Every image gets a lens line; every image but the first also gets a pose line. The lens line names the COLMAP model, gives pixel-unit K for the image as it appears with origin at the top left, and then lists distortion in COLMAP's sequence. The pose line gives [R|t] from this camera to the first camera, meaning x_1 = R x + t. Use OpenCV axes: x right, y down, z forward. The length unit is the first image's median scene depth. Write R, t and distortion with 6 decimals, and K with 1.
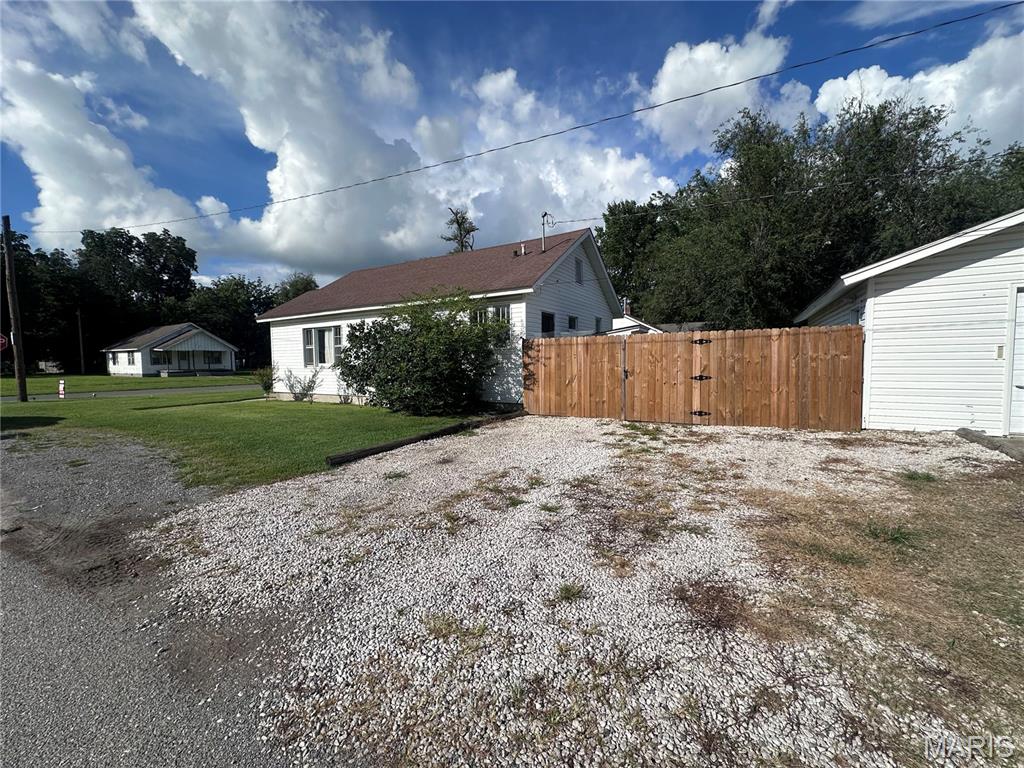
lens RADIAL K [[409.9, 0, 511.1], [0, 409.9, 383.7], [0, 0, 1]] dist [-0.005081, 0.000575]
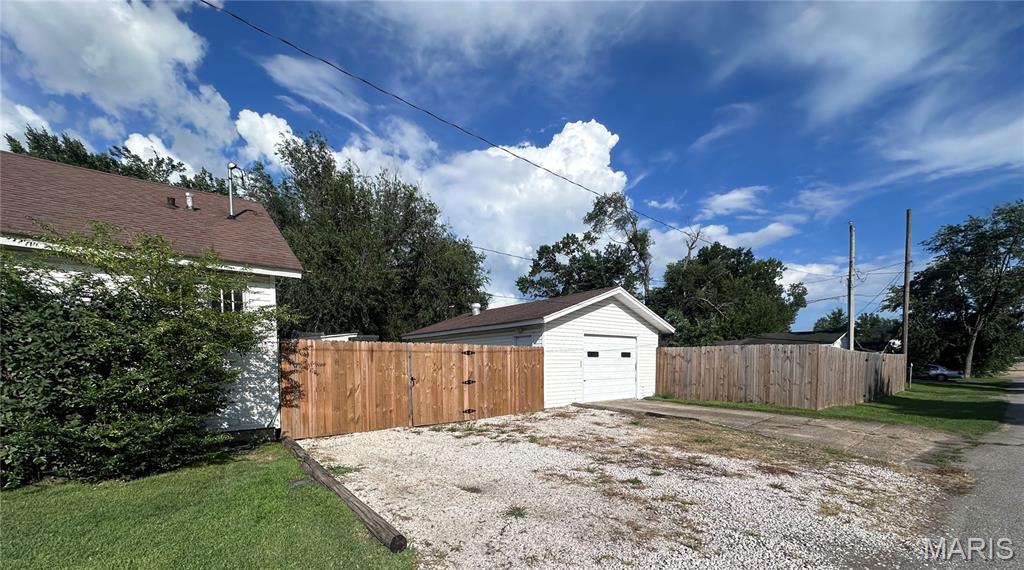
lens RADIAL K [[406.1, 0, 510.2], [0, 406.1, 387.0], [0, 0, 1]] dist [0.000019, 0.000232]
pose [[0.351037, -0.041383, 0.935447, -0.533852], [0.053745, 0.998266, 0.023993, -0.019132], [-0.934818, 0.041853, 0.352652, 0.381532]]
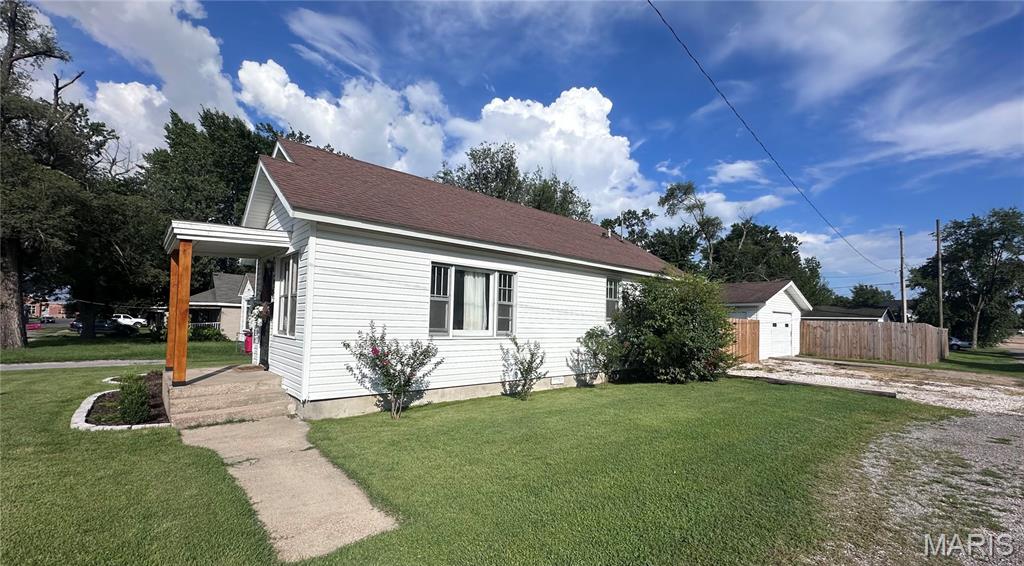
lens RADIAL K [[428.2, 0, 539.5], [0, 428.2, 306.1], [0, 0, 1]] dist [0.011270, -0.000039]
pose [[0.272028, 0.058946, 0.960482, -1.516962], [0.028660, 0.997183, -0.069315, -0.058274], [-0.961862, 0.046384, 0.269572, 1.124265]]
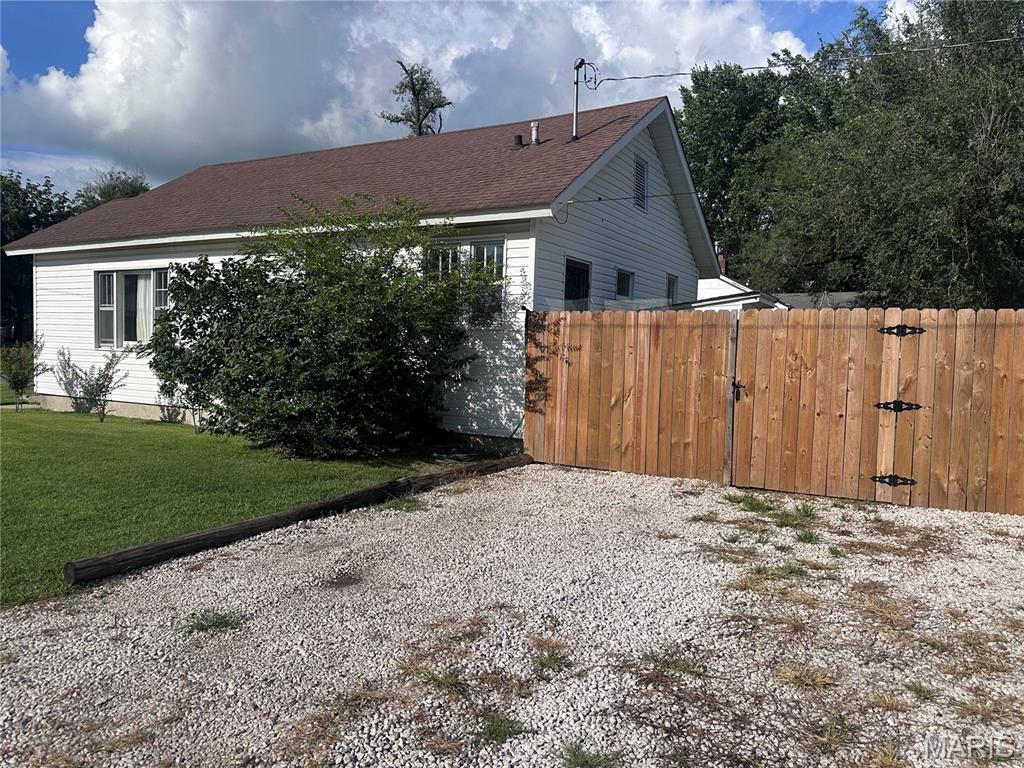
lens RADIAL K [[719.1, 0, 512.0], [0, 719.1, 384.0], [0, 0, 1]] dist [0.097692, -0.147681]
pose [[0.999071, 0.039877, 0.016323, -0.000593], [-0.039777, 0.999188, -0.006447, -0.013893], [-0.016567, 0.005791, 0.999846, 0.130753]]
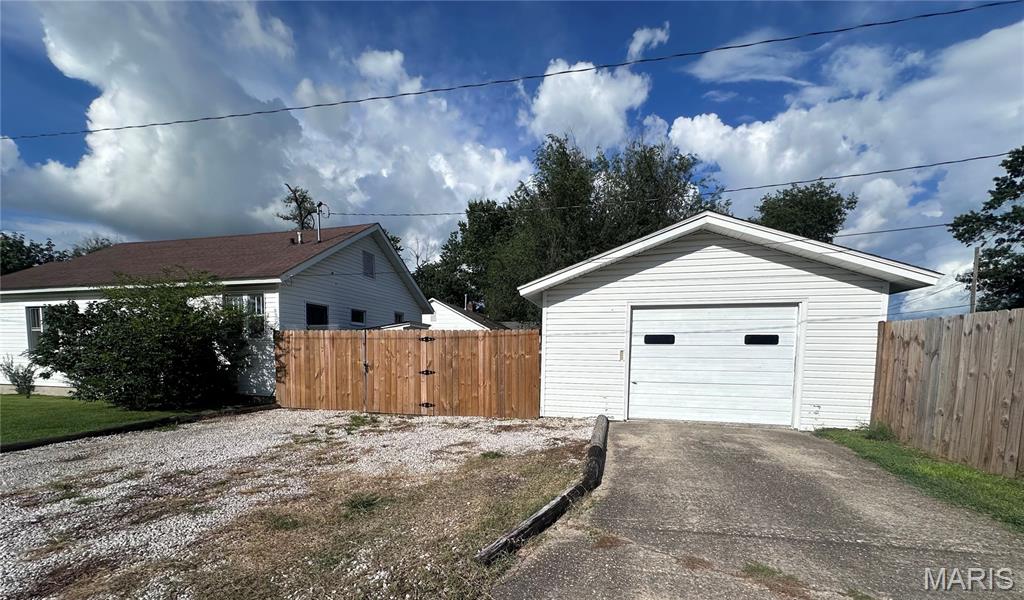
lens RADIAL K [[408.1, 0, 512.9], [0, 408.1, 382.4], [0, 0, 1]] dist [-0.002549, -0.000186]
pose [[0.961377, 0.006489, 0.275157, 0.323377], [-0.010047, 0.999883, 0.011523, -0.002227], [-0.275050, -0.013842, 0.961330, -0.091499]]
